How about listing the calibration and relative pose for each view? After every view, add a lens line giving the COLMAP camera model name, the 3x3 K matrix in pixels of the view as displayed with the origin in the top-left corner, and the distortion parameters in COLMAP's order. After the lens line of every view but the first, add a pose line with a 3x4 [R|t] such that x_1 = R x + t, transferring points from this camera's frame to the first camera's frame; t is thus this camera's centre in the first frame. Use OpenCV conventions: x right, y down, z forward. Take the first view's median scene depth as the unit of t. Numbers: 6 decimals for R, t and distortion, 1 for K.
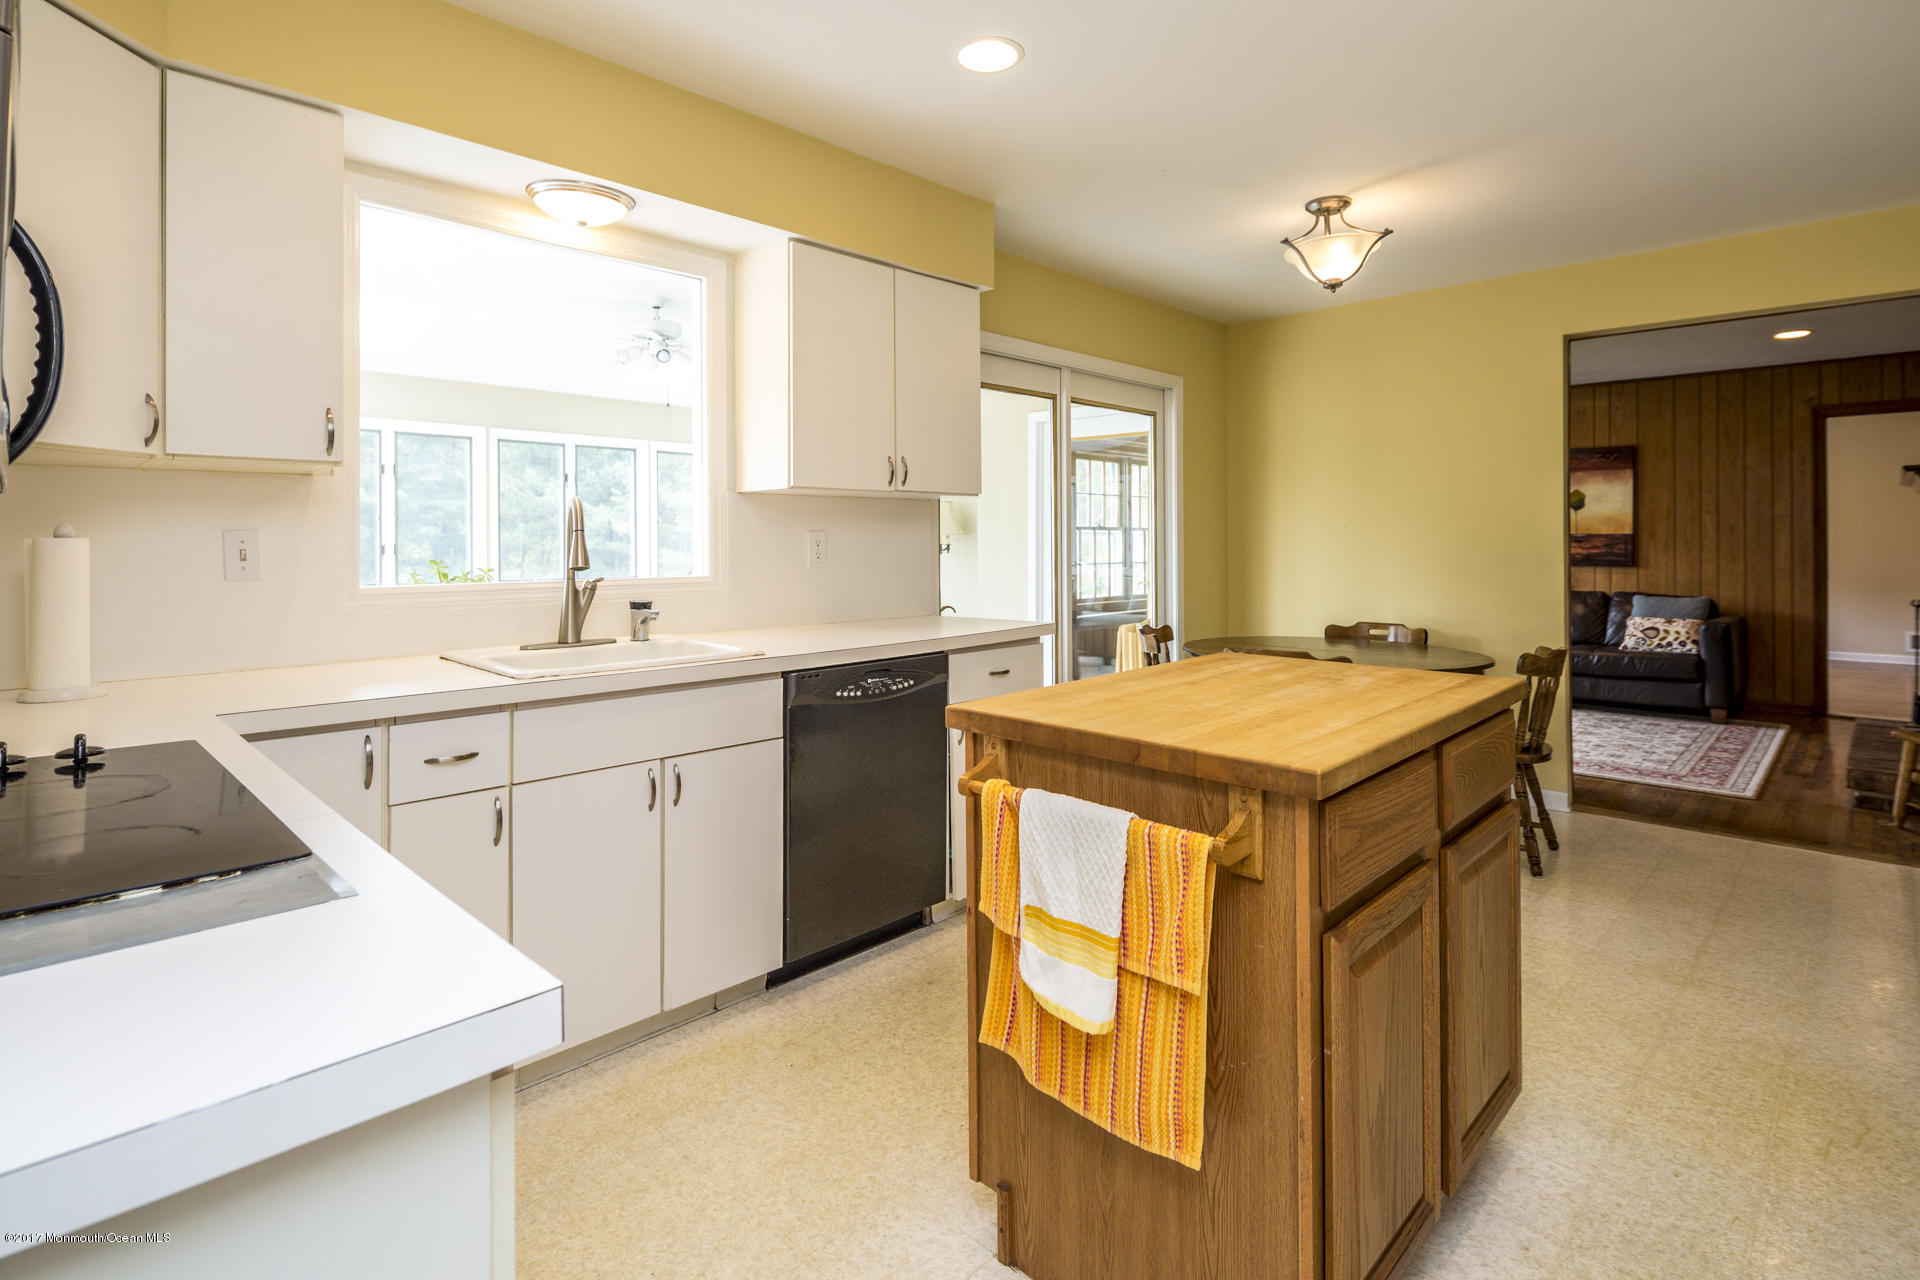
lens RADIAL K [[933.4, 0, 967.9], [0, 933.4, 539.2], [0, 0, 1]] dist [-0.002353, -0.002249]
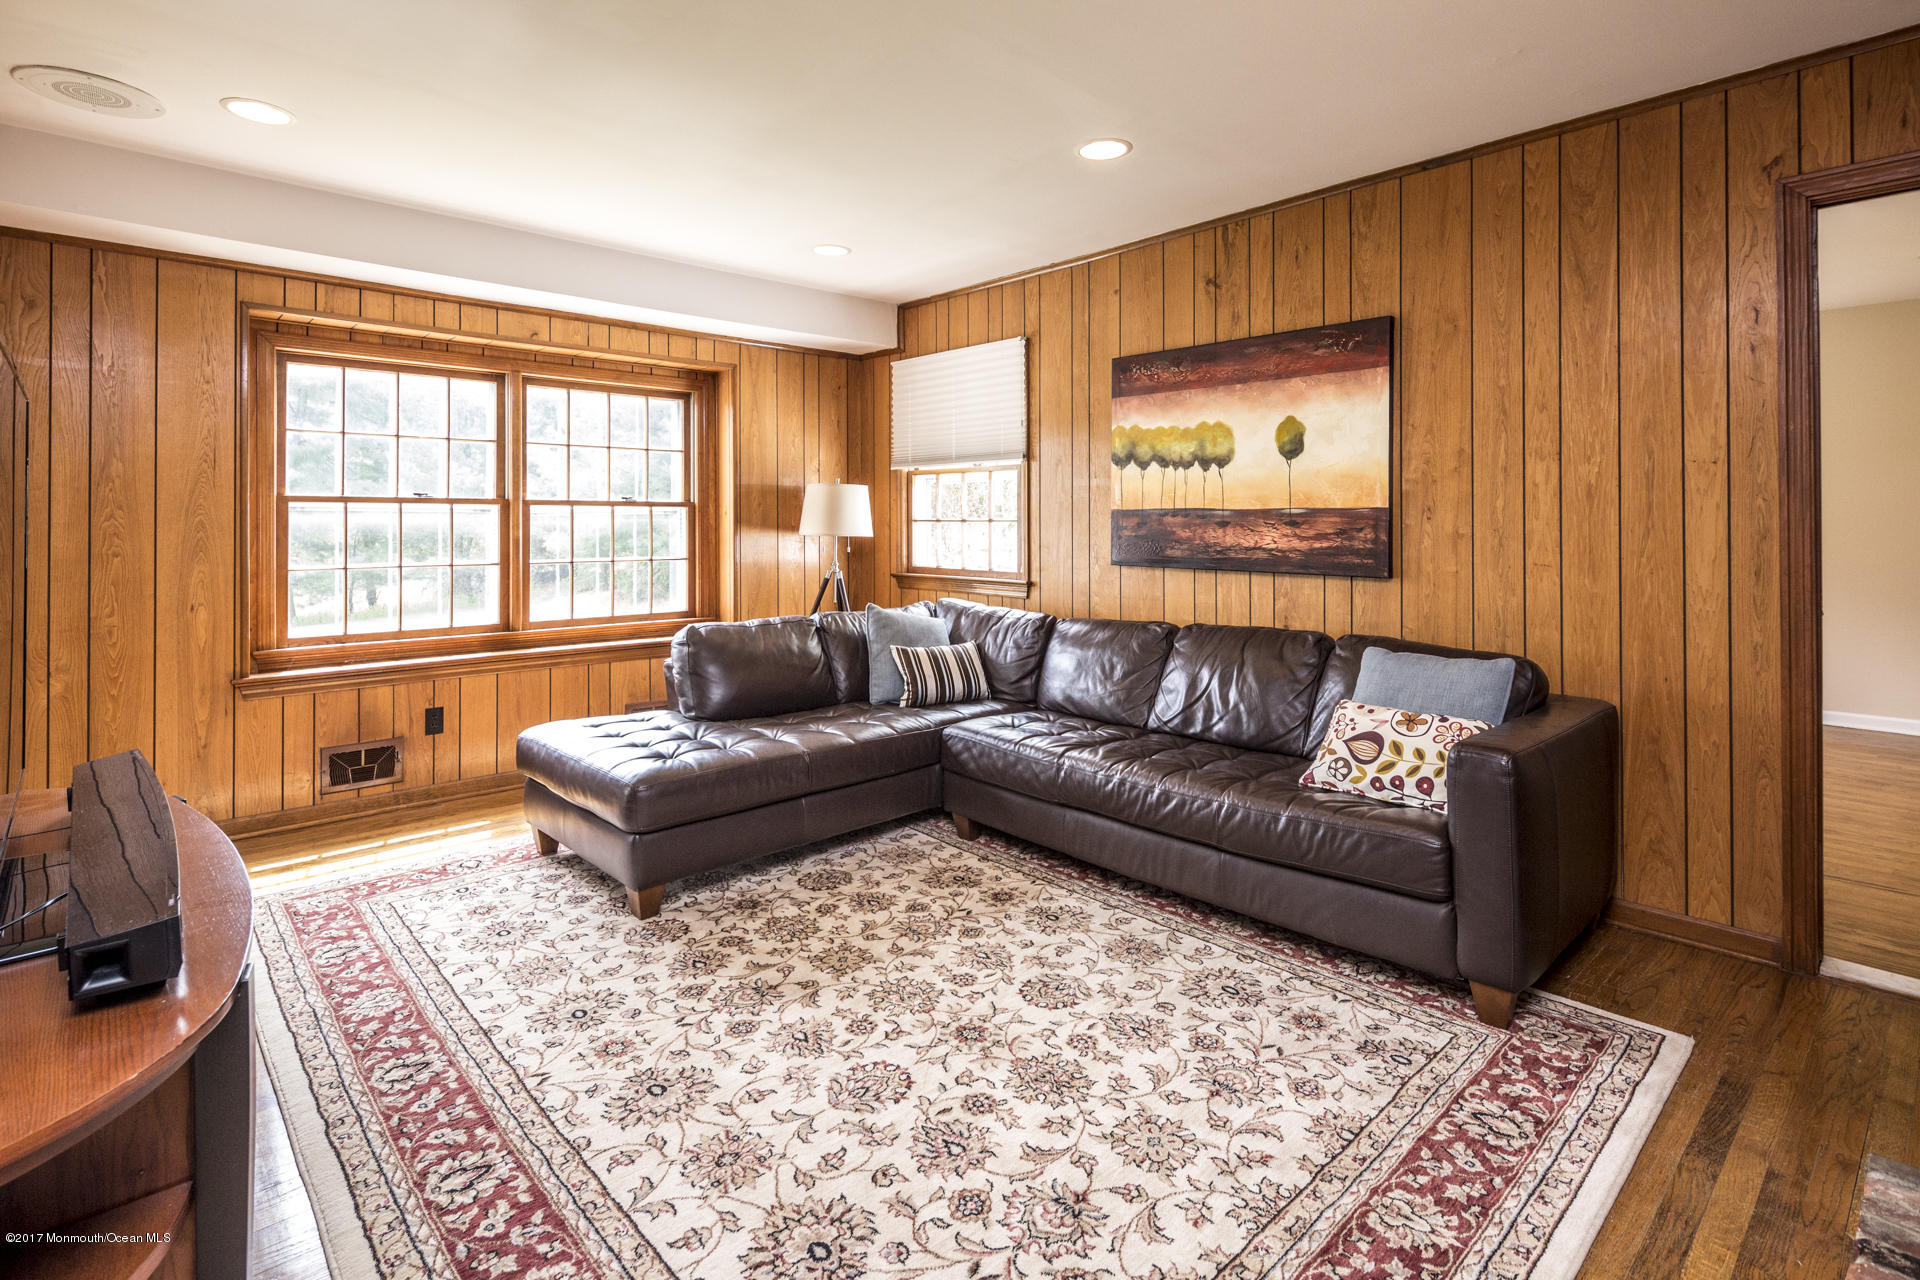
lens RADIAL K [[933.4, 0, 942.5], [0, 933.4, 521.8], [0, 0, 1]] dist [-0.002353, -0.002249]
pose [[0.998421, 0.001146, -0.056170, 0.529376], [-0.001343, 0.999993, -0.003466, 0.003347], [0.056166, 0.003536, 0.998415, 0.539995]]
